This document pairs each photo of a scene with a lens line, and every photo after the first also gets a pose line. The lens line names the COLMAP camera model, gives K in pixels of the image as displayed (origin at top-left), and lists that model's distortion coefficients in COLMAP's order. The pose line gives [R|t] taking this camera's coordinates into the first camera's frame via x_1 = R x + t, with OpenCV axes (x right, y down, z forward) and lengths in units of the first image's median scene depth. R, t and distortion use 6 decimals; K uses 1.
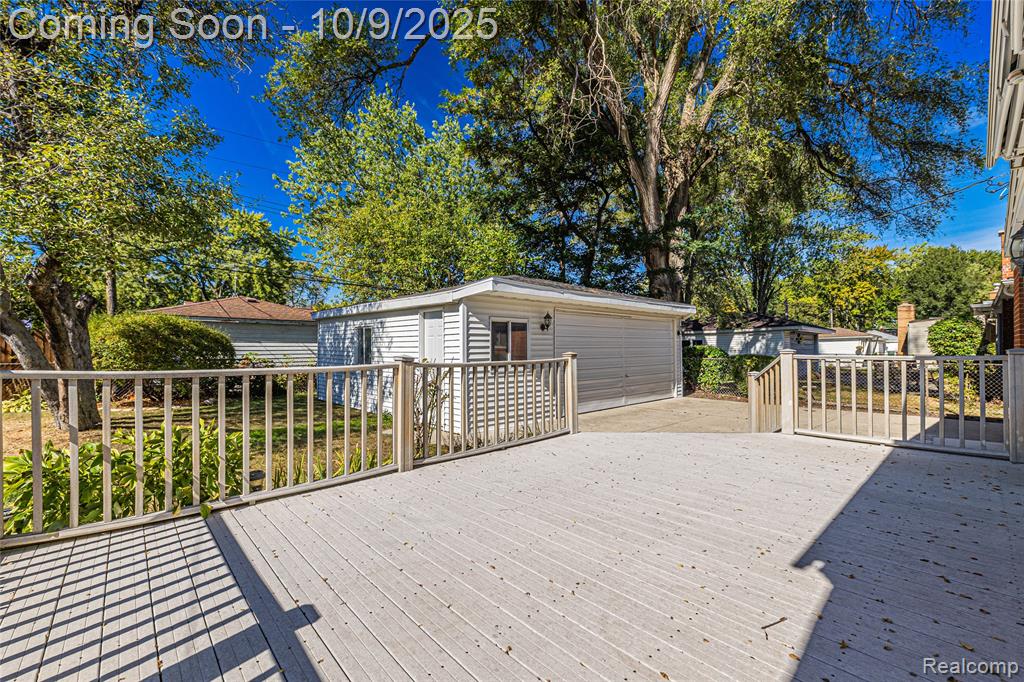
lens RADIAL K [[432.5, 0, 514.7], [0, 432.5, 347.8], [0, 0, 1]] dist [-0.002307, -0.000385]
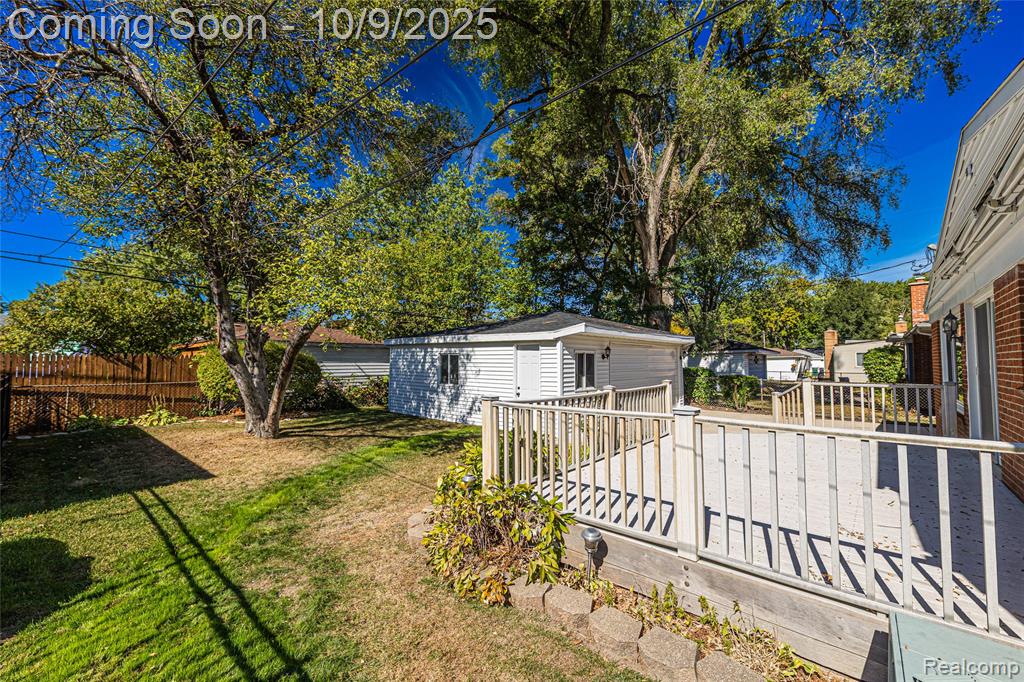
lens RADIAL K [[406.7, 0, 509.3], [0, 406.7, 345.6], [0, 0, 1]] dist [0.001079, 0.000105]
pose [[0.996124, 0.007266, 0.087654, -0.180799], [-0.003899, 0.999250, -0.038522, -0.017620], [-0.087868, 0.038031, 0.995406, -0.118141]]
